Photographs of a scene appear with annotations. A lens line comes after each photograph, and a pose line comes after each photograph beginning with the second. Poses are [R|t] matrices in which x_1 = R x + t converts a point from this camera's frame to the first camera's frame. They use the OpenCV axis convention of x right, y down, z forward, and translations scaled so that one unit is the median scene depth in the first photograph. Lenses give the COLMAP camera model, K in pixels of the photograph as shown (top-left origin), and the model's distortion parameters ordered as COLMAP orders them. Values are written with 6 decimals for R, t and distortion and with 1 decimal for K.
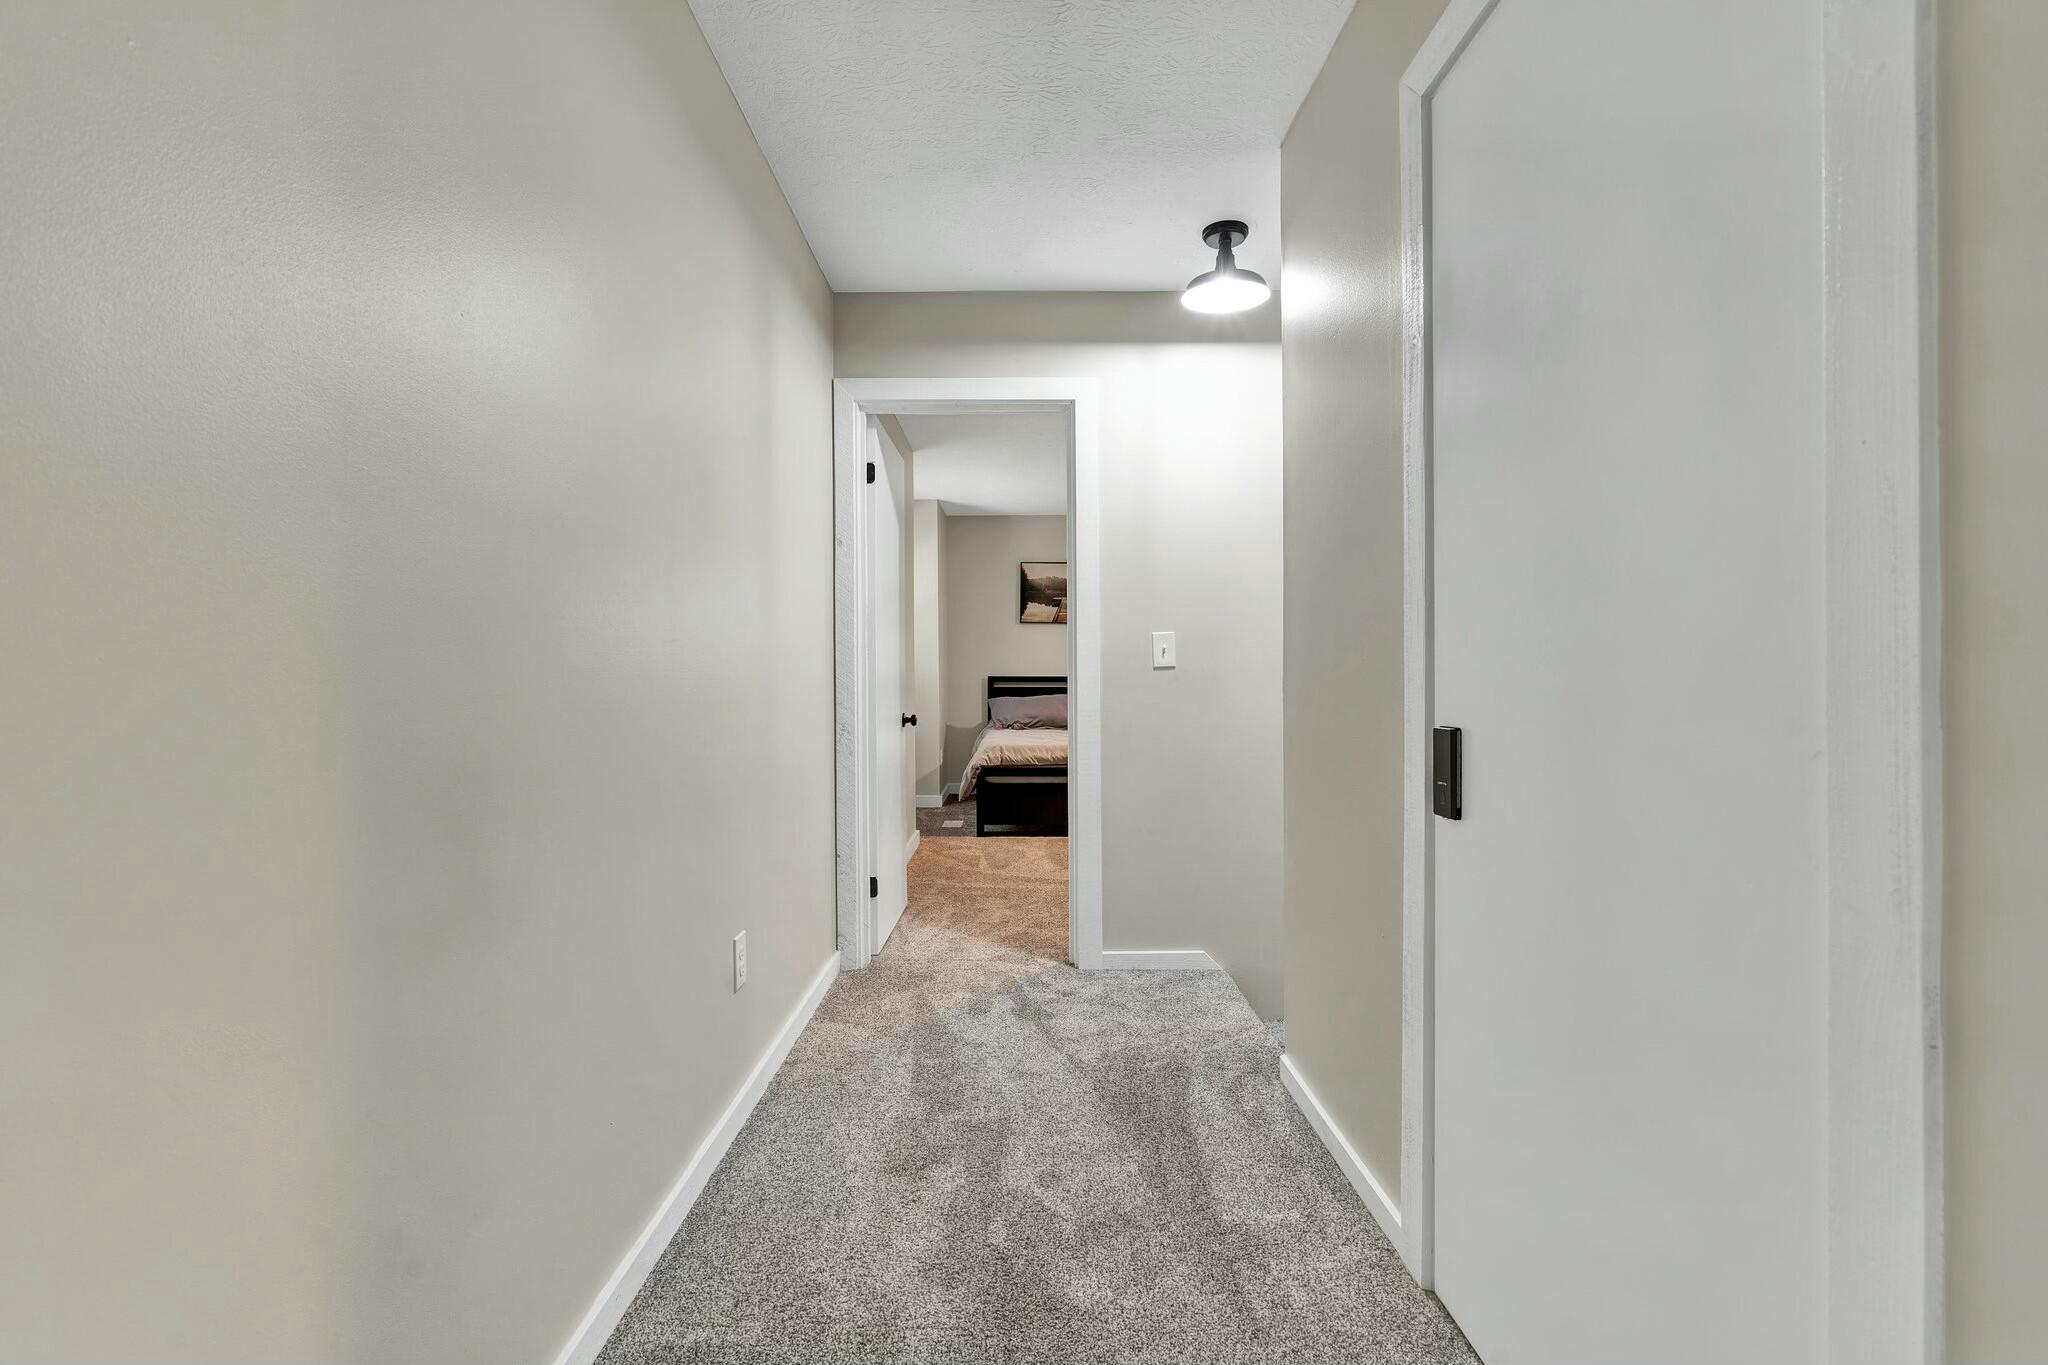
lens RADIAL K [[928.0, 0, 1026.2], [0, 928.0, 676.3], [0, 0, 1]] dist [-0.006681, 0.001946]
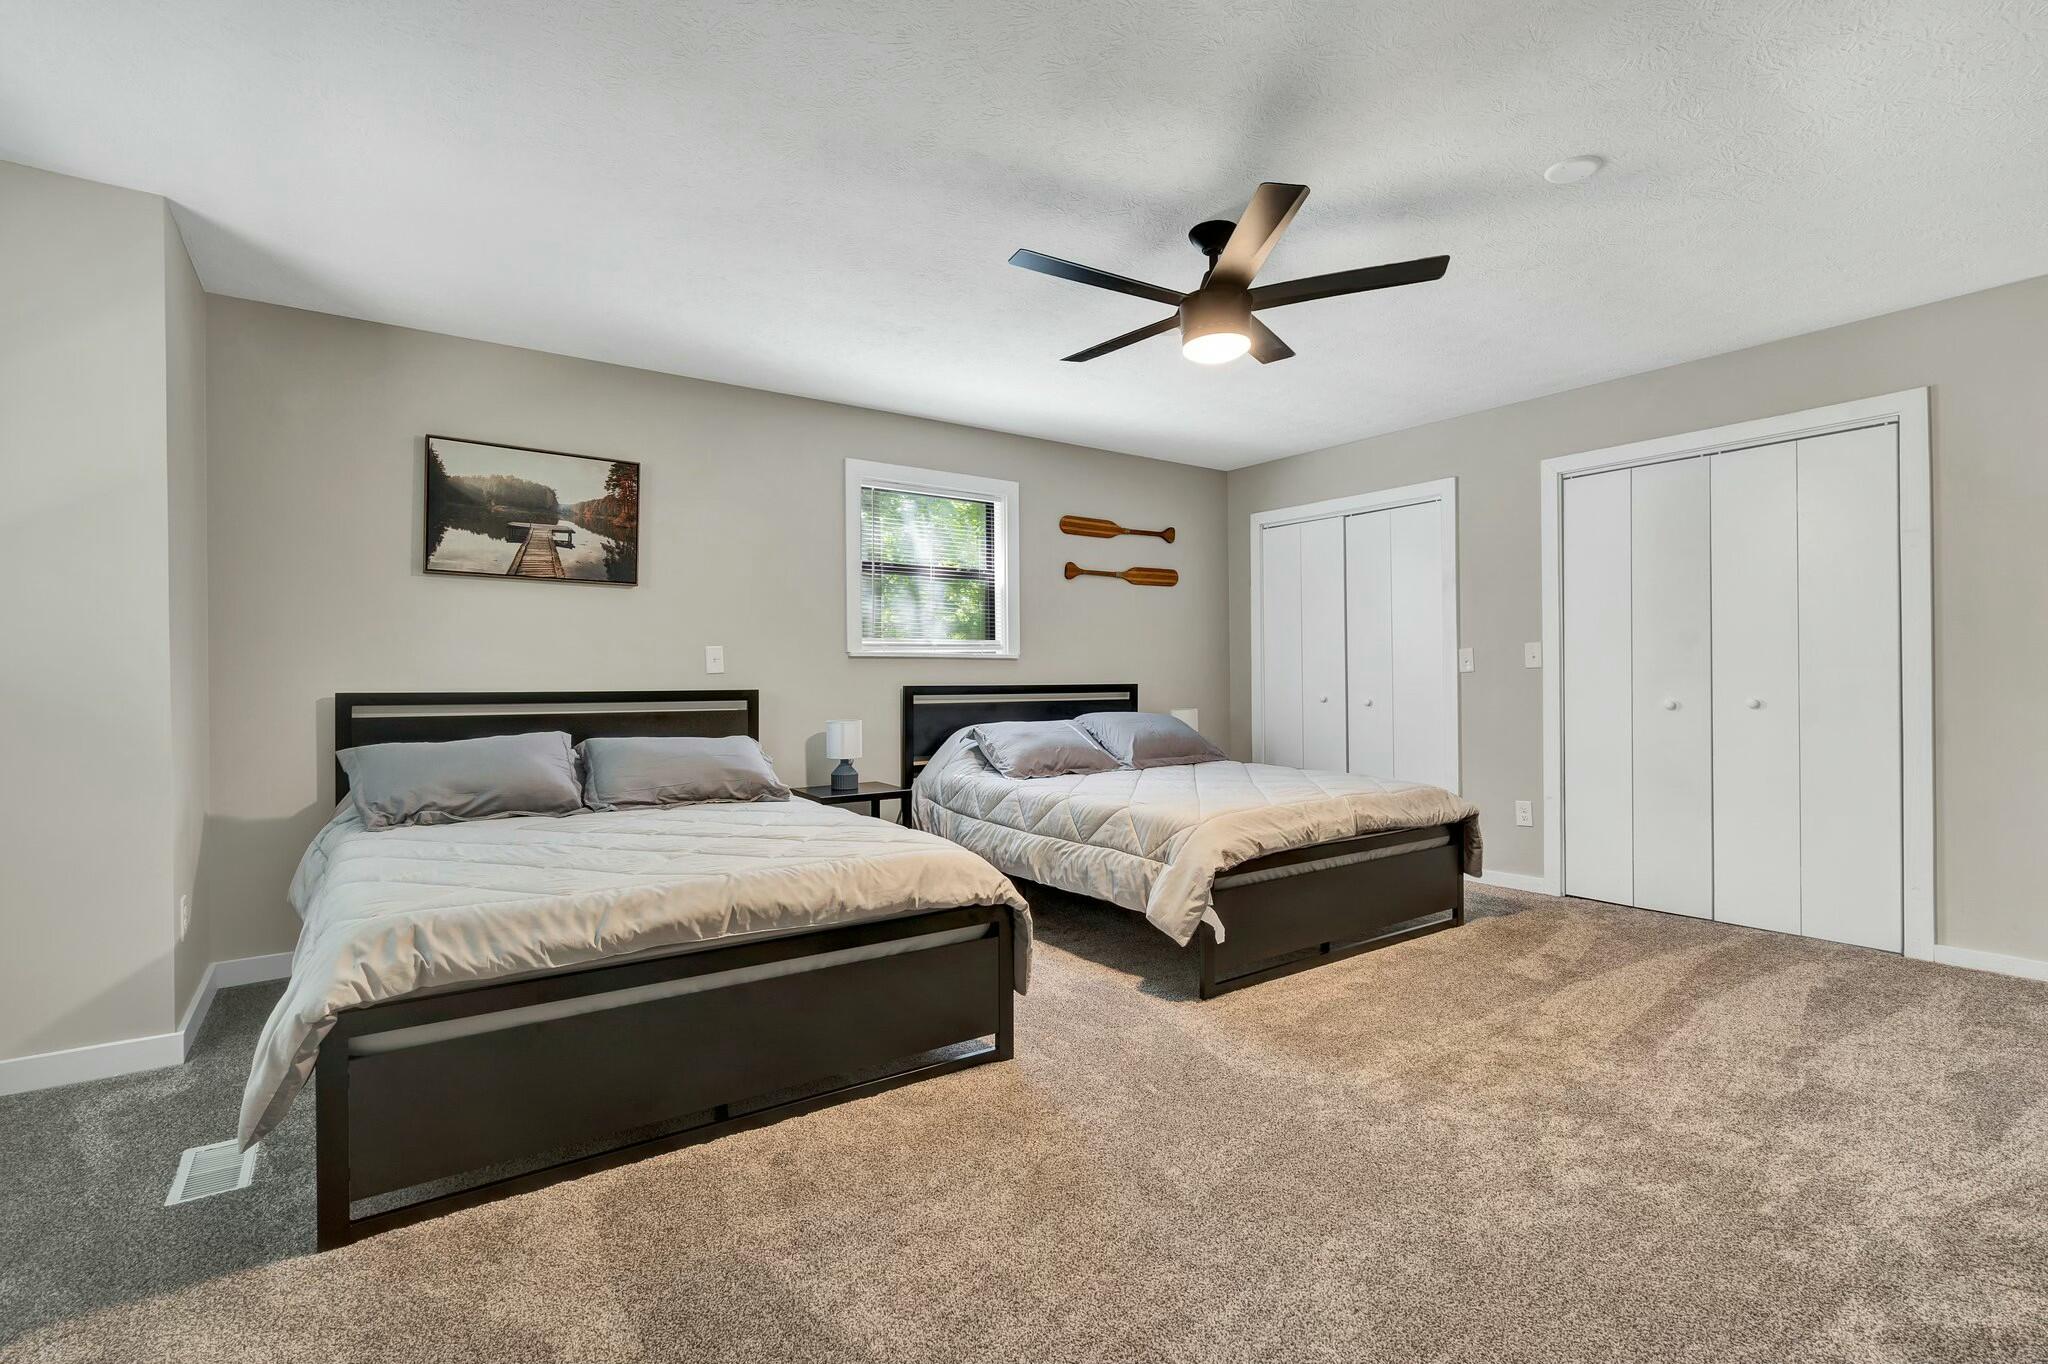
lens RADIAL K [[928.0, 0, 1024.8], [0, 928.0, 684.3], [0, 0, 1]] dist [-0.006681, 0.001946]
pose [[0.813487, -0.002355, 0.581579, -0.032445], [0.003840, 0.999992, -0.001322, -0.002284], [-0.581571, 0.003309, 0.813489, 0.502783]]
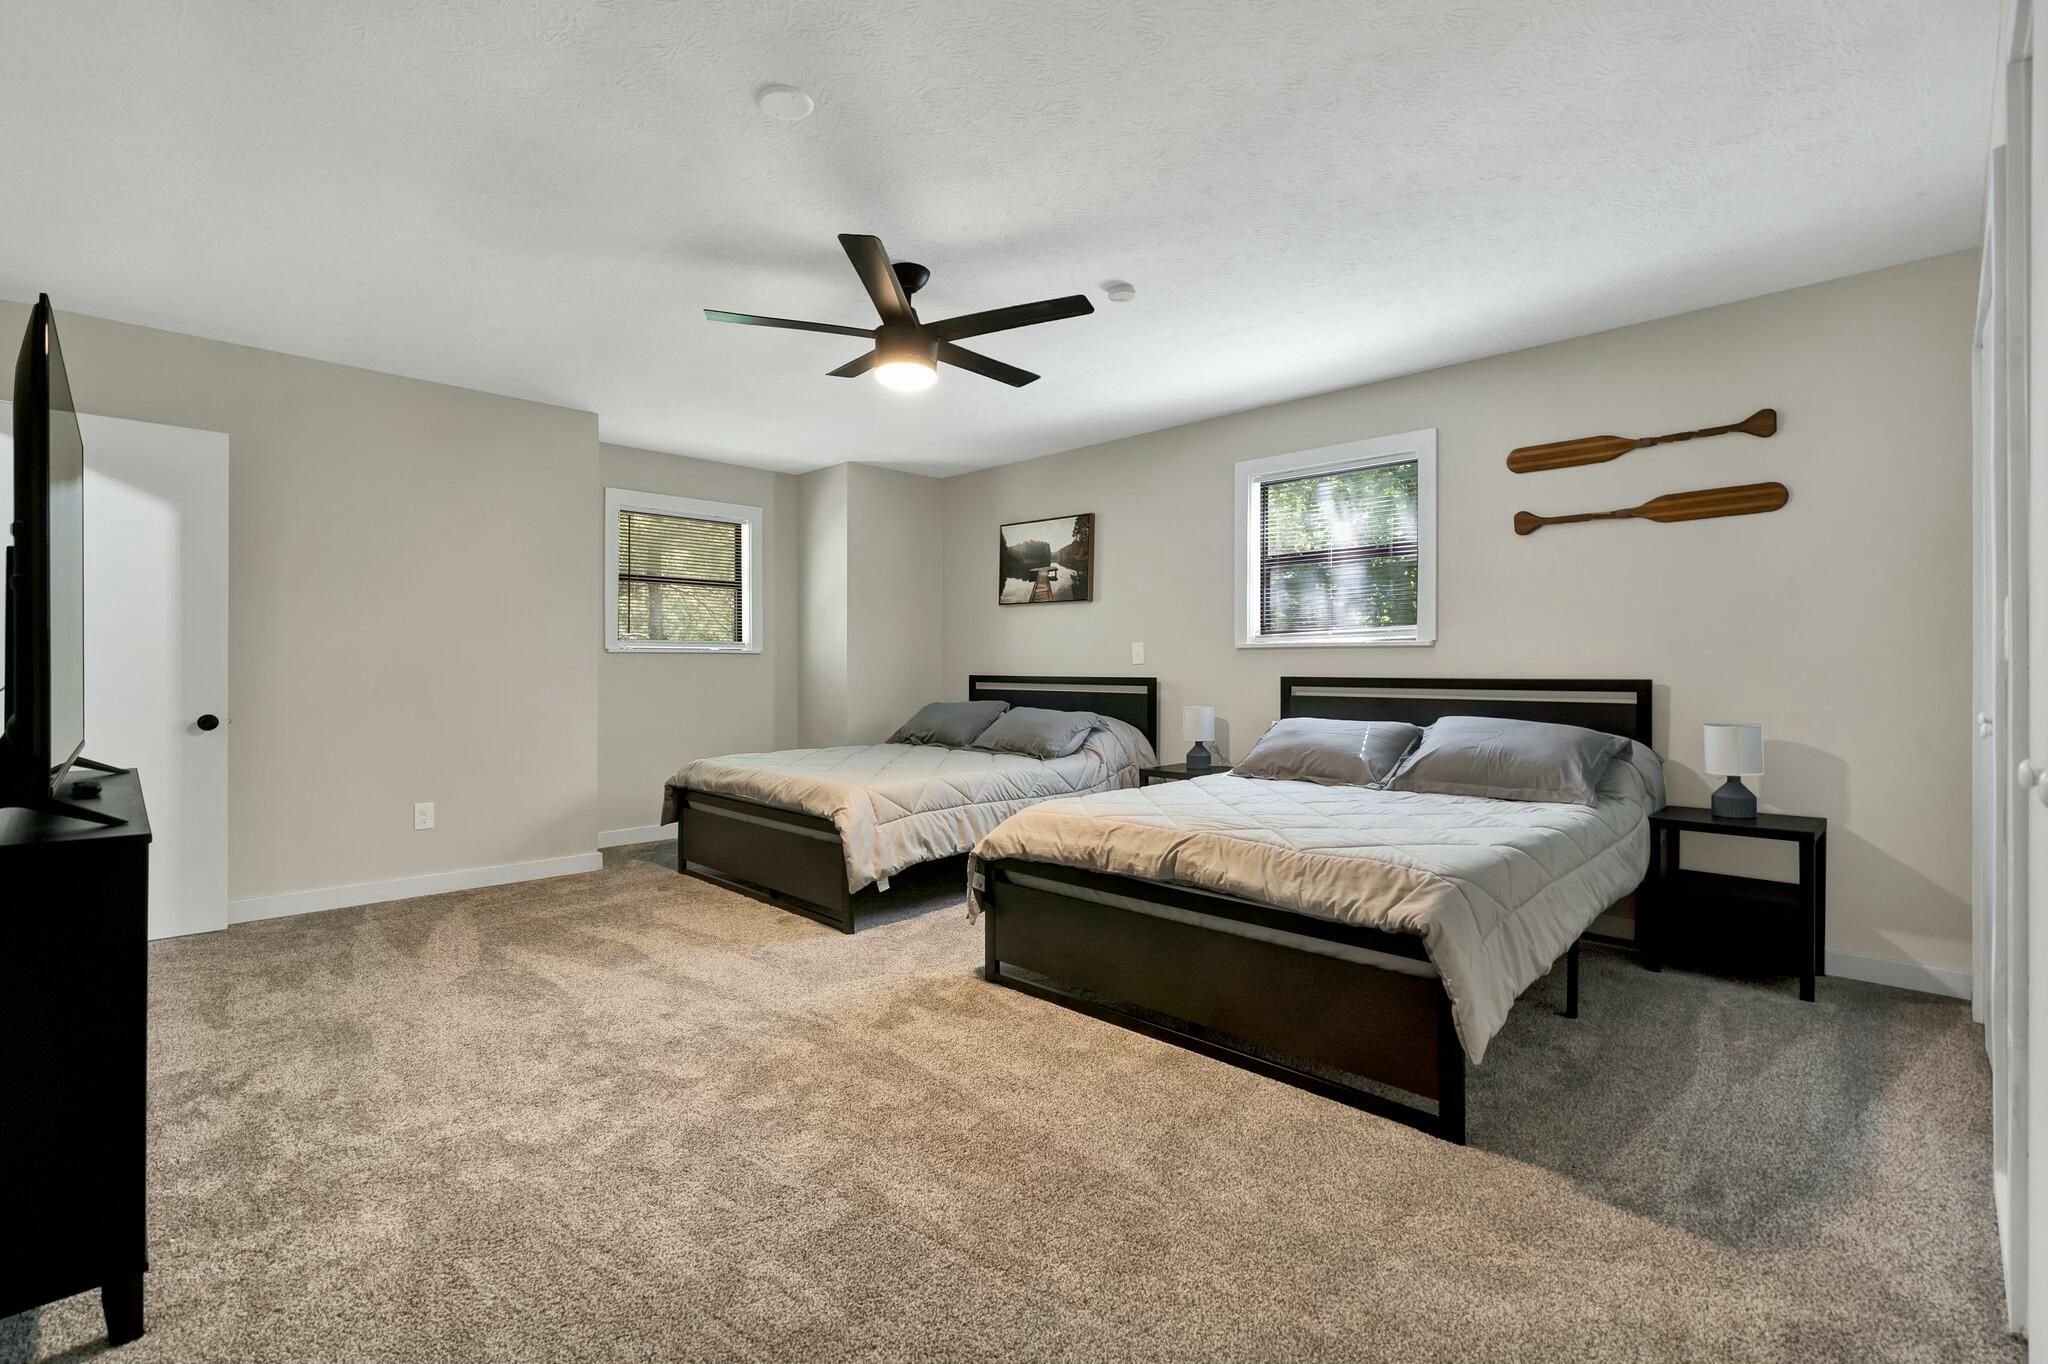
lens RADIAL K [[928.0, 0, 1034.8], [0, 928.0, 667.2], [0, 0, 1]] dist [-0.006681, 0.001946]
pose [[0.722164, 0.005938, -0.691697, 0.576251], [-0.008295, 0.999966, -0.000076, -0.007006], [0.691673, 0.005793, 0.722188, 0.497132]]
